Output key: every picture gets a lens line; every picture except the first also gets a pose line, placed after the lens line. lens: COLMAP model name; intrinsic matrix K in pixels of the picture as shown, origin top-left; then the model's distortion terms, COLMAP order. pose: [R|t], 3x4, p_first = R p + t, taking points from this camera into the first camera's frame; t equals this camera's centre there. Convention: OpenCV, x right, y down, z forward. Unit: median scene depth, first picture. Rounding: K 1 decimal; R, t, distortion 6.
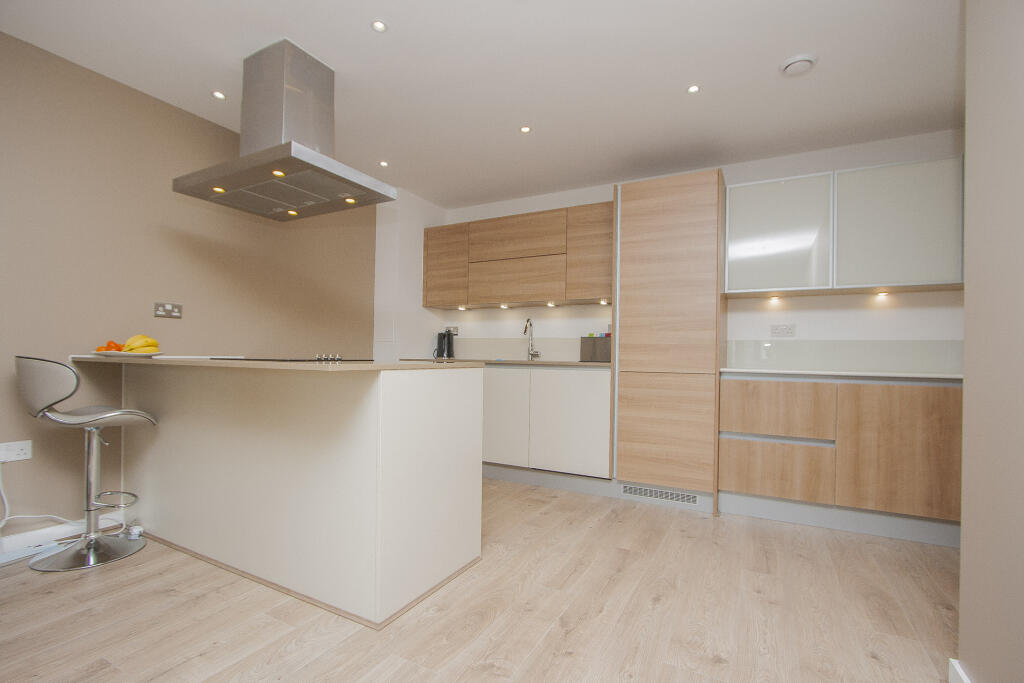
lens RADIAL K [[470.4, 0, 509.6], [0, 470.4, 355.3], [0, 0, 1]] dist [-0.015445, 0.000050]
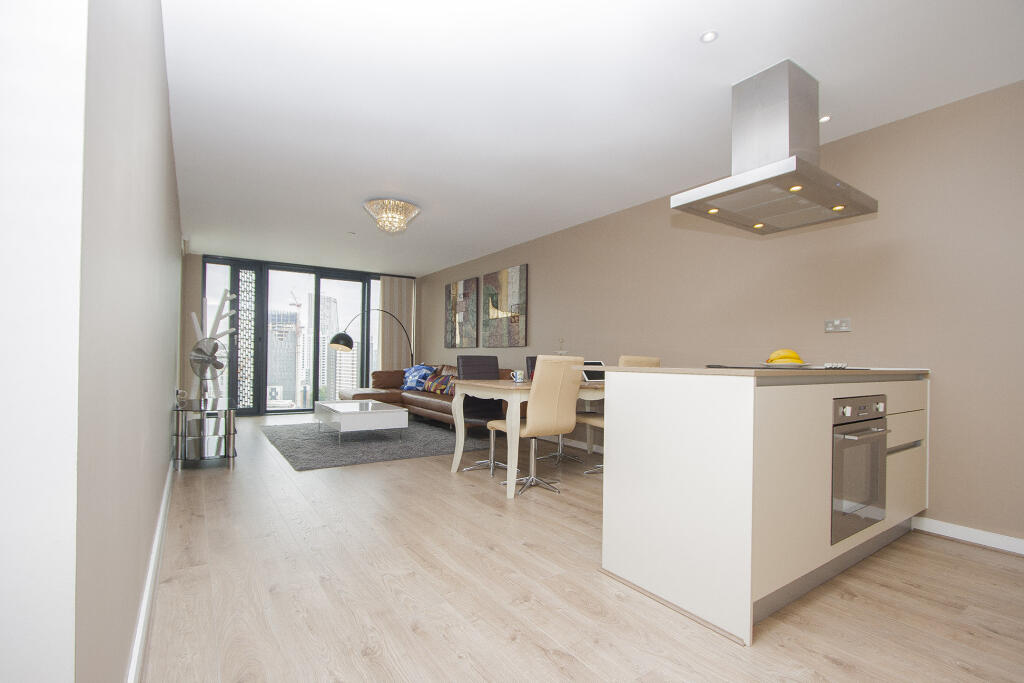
lens RADIAL K [[470.4, 0, 509.6], [0, 470.4, 355.3], [0, 0, 1]] dist [-0.015445, 0.000050]
pose [[-0.453543, -0.027459, -0.890811, 0.556391], [-0.018468, 0.999600, -0.021409, 0.010648], [0.891043, 0.006741, -0.453869, 0.748913]]
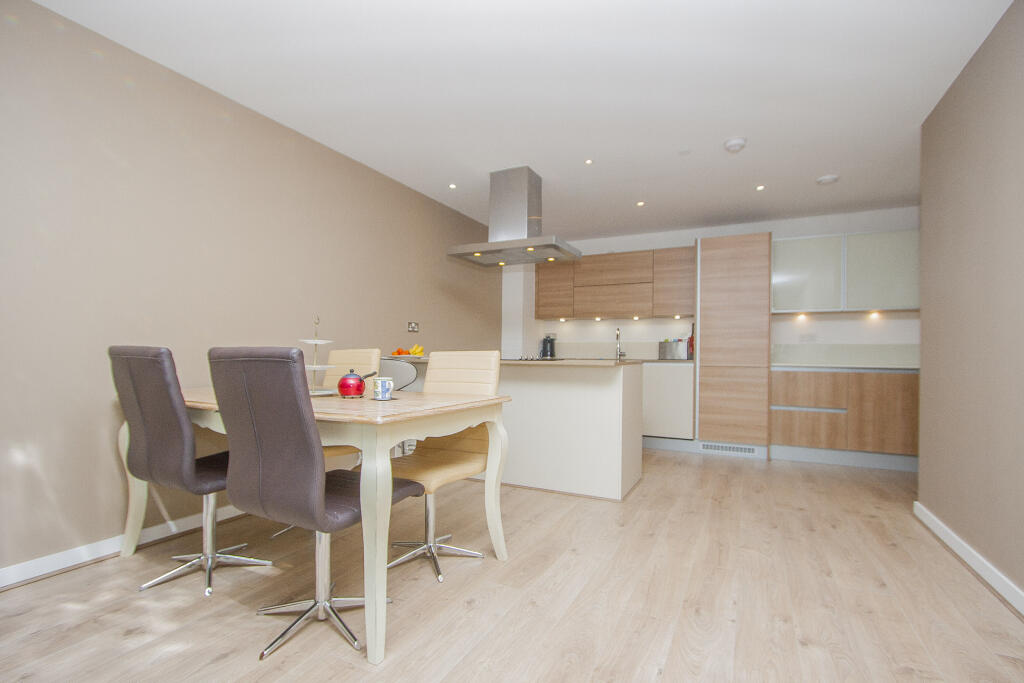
lens RADIAL K [[470.4, 0, 509.6], [0, 470.4, 355.3], [0, 0, 1]] dist [-0.015445, 0.000050]
pose [[0.999611, -0.006319, 0.027158, -0.427410], [0.006191, 0.999969, 0.004780, -0.010123], [-0.027187, -0.004610, 0.999620, -0.480914]]
